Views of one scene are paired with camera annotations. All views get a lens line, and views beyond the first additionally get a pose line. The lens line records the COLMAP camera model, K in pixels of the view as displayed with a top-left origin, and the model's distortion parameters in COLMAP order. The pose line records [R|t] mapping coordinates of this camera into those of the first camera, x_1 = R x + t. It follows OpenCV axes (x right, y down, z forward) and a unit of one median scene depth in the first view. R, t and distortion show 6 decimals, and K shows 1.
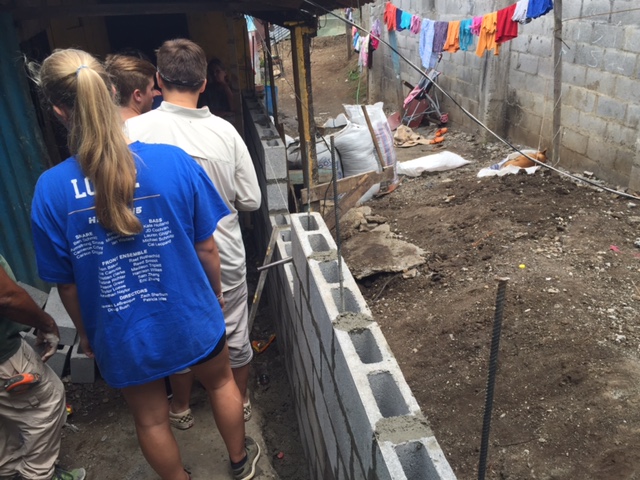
lens RADIAL K [[543.5, 0, 325.2], [0, 543.5, 239.4], [0, 0, 1]] dist [0.061187, -0.077692]
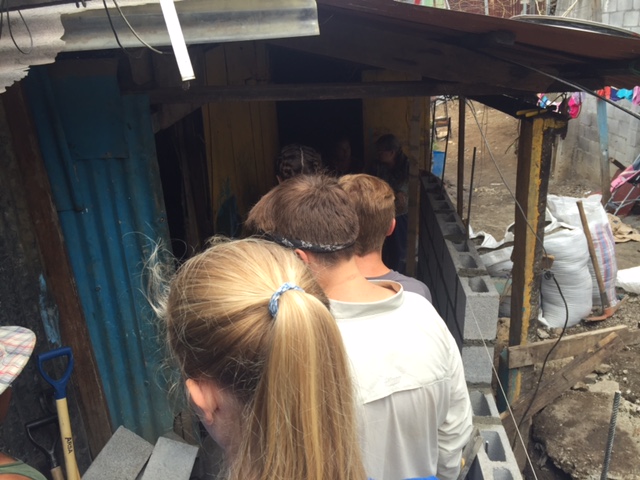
lens RADIAL K [[543.5, 0, 325.2], [0, 543.5, 239.4], [0, 0, 1]] dist [0.061187, -0.077692]
pose [[0.960953, 0.090699, -0.261425, -0.063697], [-0.113568, 0.990792, -0.073713, -0.096775], [0.252332, 0.100524, 0.962405, 0.184498]]
